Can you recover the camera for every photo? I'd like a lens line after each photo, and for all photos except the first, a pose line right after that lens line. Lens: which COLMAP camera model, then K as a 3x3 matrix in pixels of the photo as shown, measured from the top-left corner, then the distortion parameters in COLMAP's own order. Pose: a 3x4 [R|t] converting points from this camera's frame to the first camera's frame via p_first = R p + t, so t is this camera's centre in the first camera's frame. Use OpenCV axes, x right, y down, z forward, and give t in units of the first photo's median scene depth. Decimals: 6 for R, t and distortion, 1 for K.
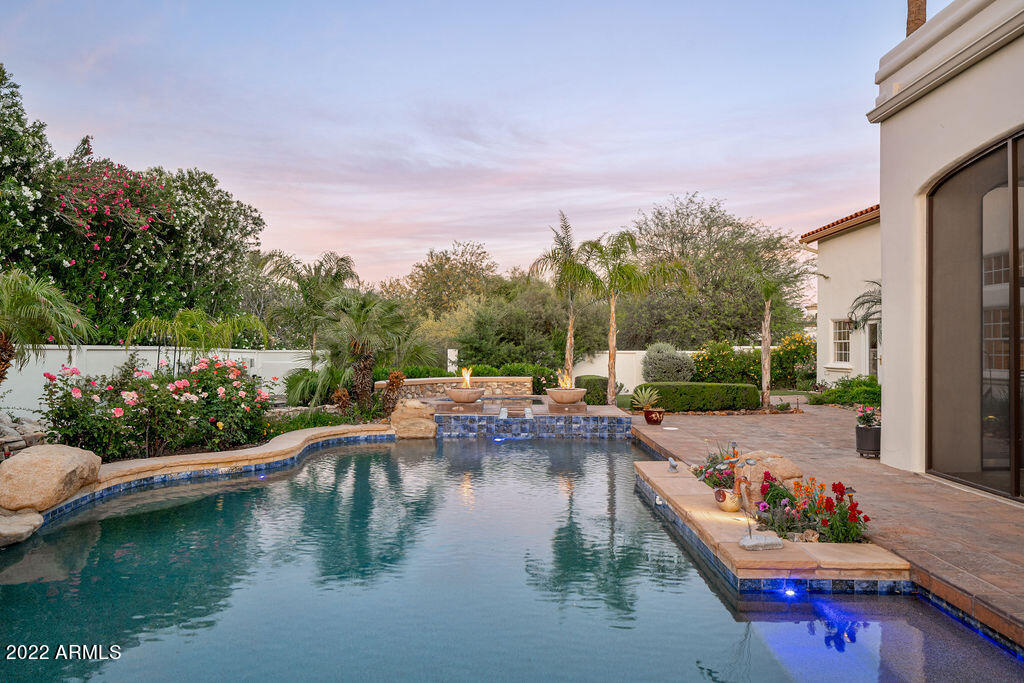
lens RADIAL K [[730.3, 0, 512.0], [0, 730.3, 341.5], [0, 0, 1]] dist [-0.006357, -0.002433]
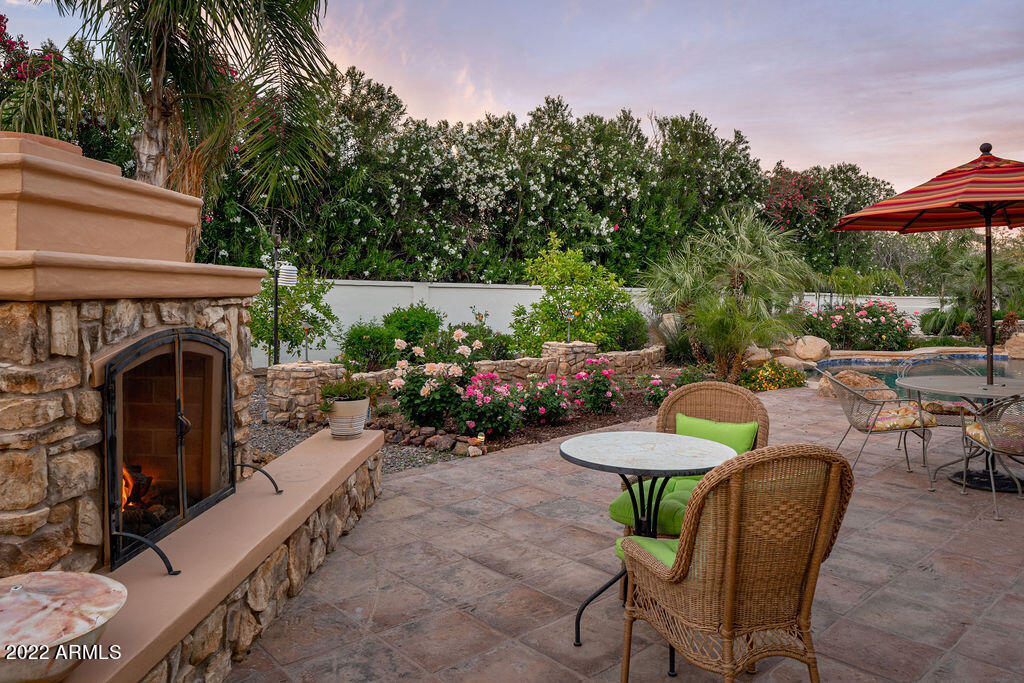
lens RADIAL K [[691.6, 0, 509.7], [0, 691.6, 296.5], [0, 0, 1]] dist [0.002978, -0.001339]
pose [[0.683270, 0.009093, -0.730109, 0.119621], [-0.000316, 0.999926, 0.012157, -0.002809], [0.730166, -0.008076, 0.683222, -0.470463]]
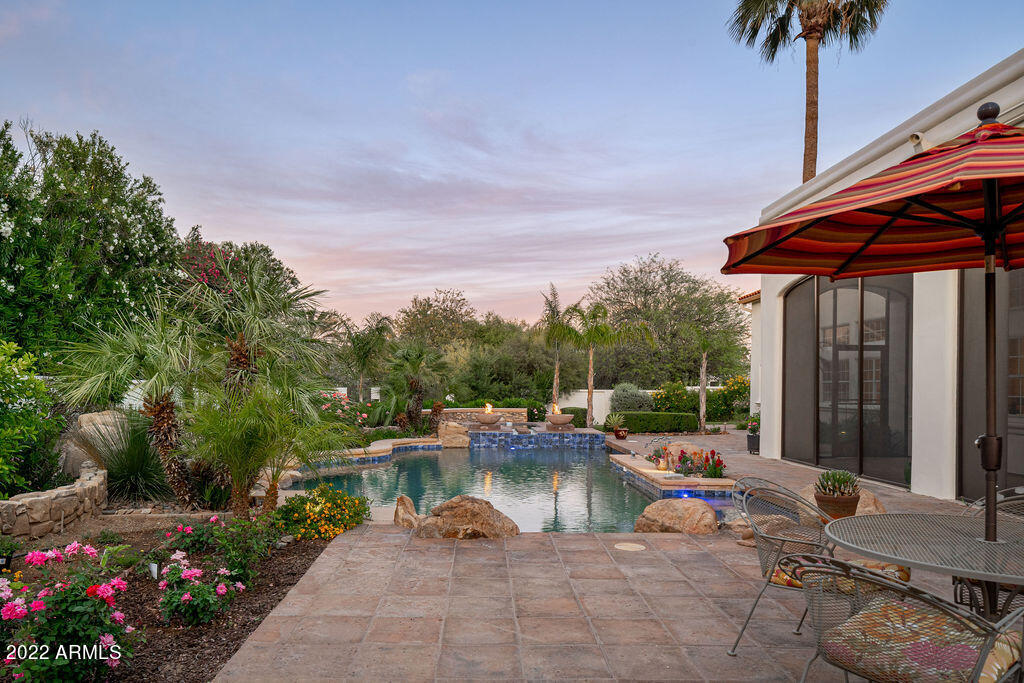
lens RADIAL K [[707.7, 0, 480.4], [0, 707.7, 386.1], [0, 0, 1]] dist [0.000362, -0.002325]
pose [[0.999980, 0.006309, -0.000600, -0.062590], [-0.006305, 0.999961, 0.006158, 0.001345], [0.000639, -0.006154, 0.999981, -0.299382]]
